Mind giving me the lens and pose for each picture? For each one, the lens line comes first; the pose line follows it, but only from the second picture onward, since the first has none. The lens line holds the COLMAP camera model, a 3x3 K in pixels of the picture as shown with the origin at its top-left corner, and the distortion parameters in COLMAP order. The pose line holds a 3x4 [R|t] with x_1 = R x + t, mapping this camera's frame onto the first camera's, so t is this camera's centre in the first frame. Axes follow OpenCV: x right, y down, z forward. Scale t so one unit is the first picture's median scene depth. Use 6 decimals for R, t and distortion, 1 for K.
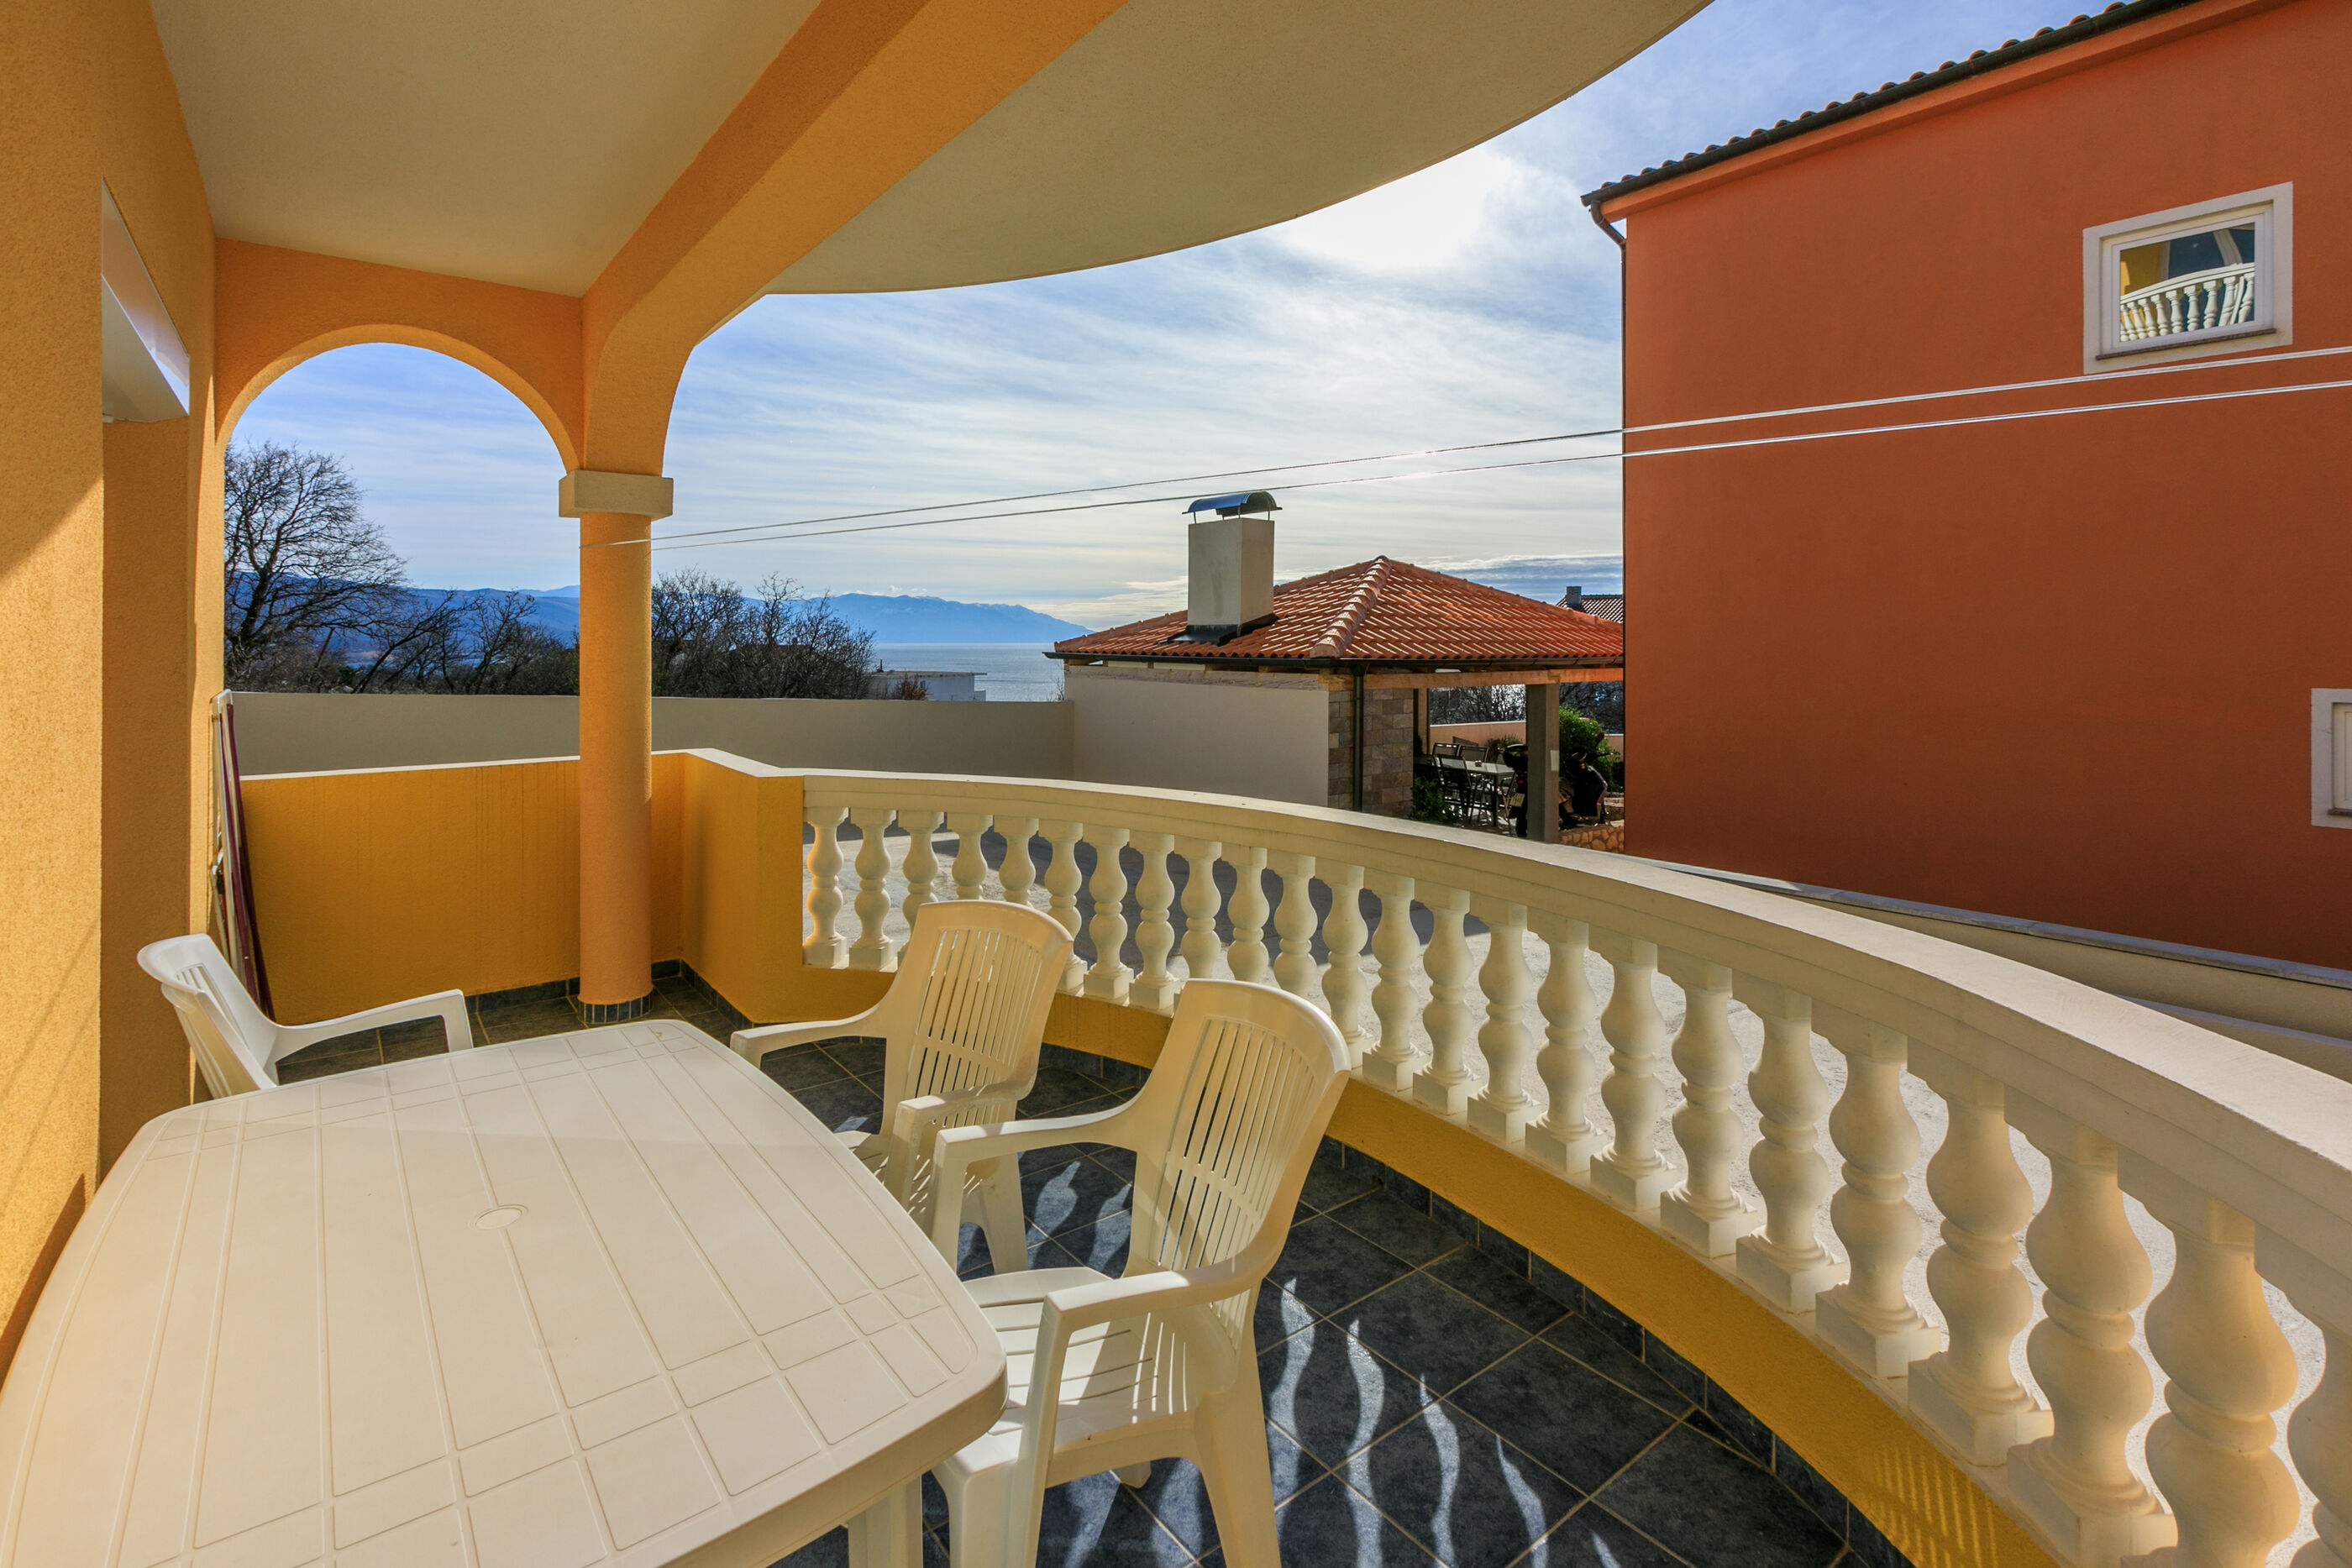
lens RADIAL K [[1071.9, 0, 1150.3], [0, 1071.9, 642.3], [0, 0, 1]] dist [0.000624, -0.001198]
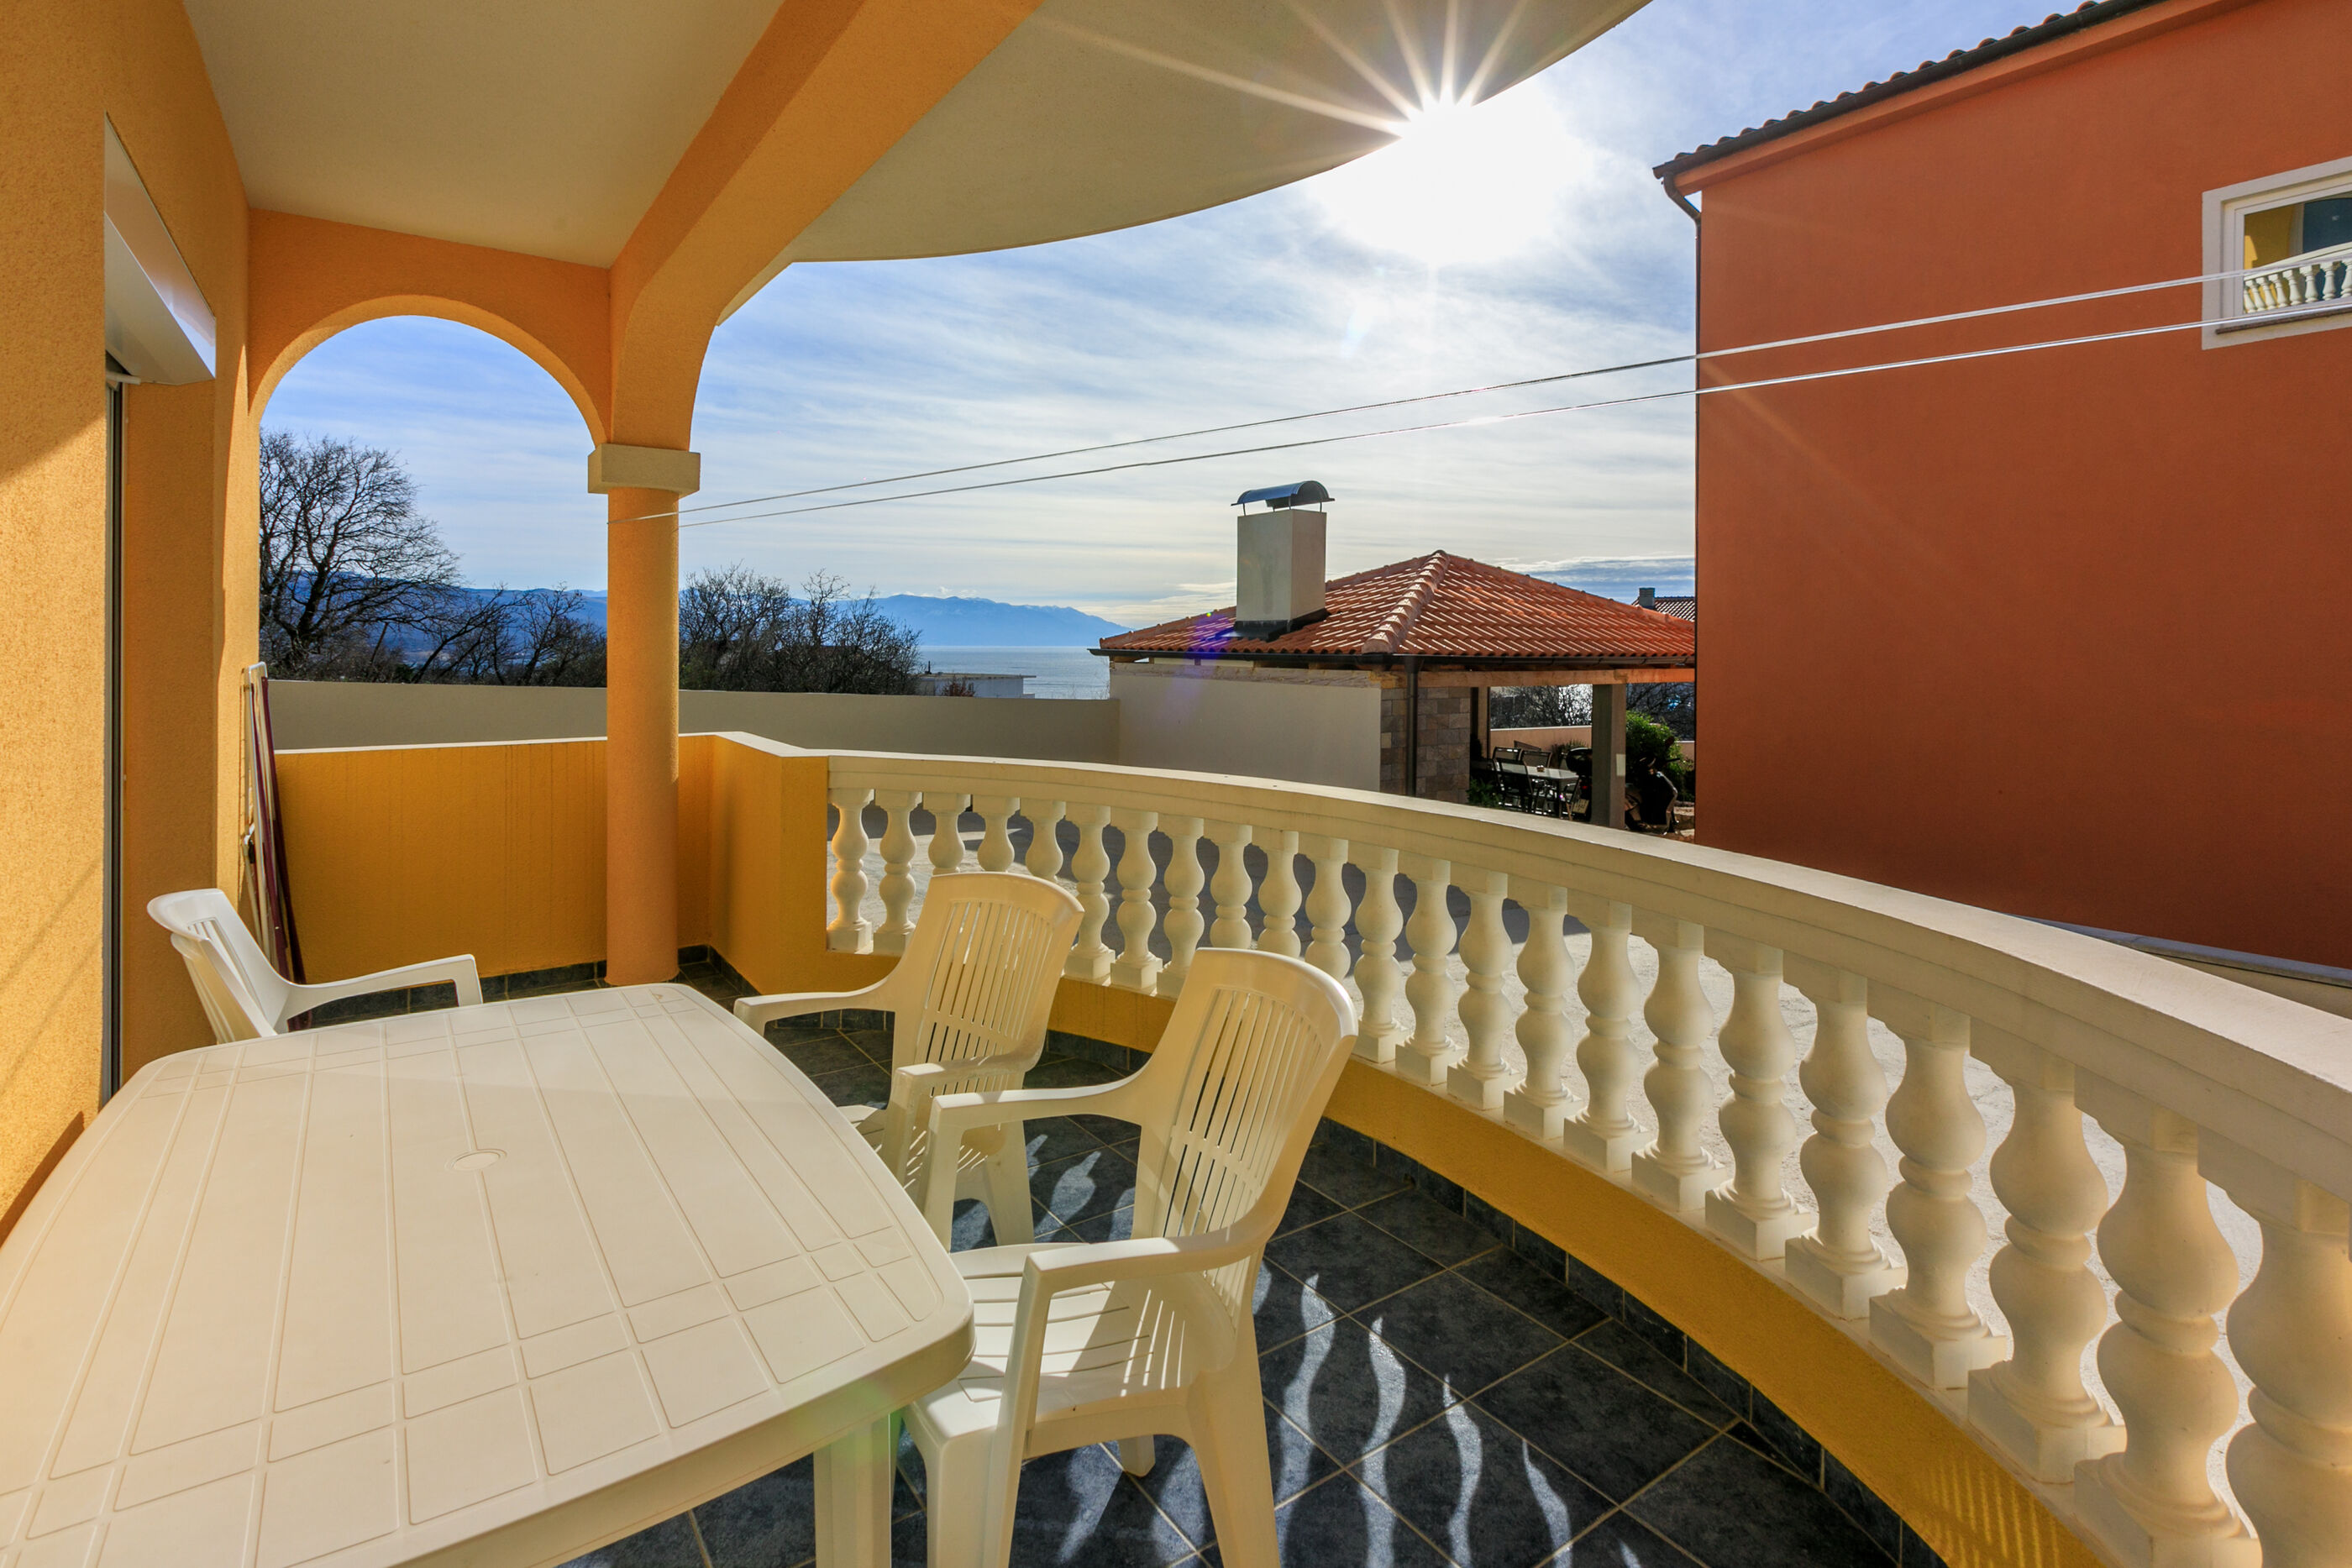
lens RADIAL K [[1071.9, 0, 1223.0], [0, 1071.9, 733.1], [0, 0, 1]] dist [0.000624, -0.001198]
pose [[0.998838, 0.007406, -0.047617, 0.090895], [-0.007234, 0.999967, 0.003779, 0.105937], [0.047643, -0.003430, 0.998859, 0.042198]]
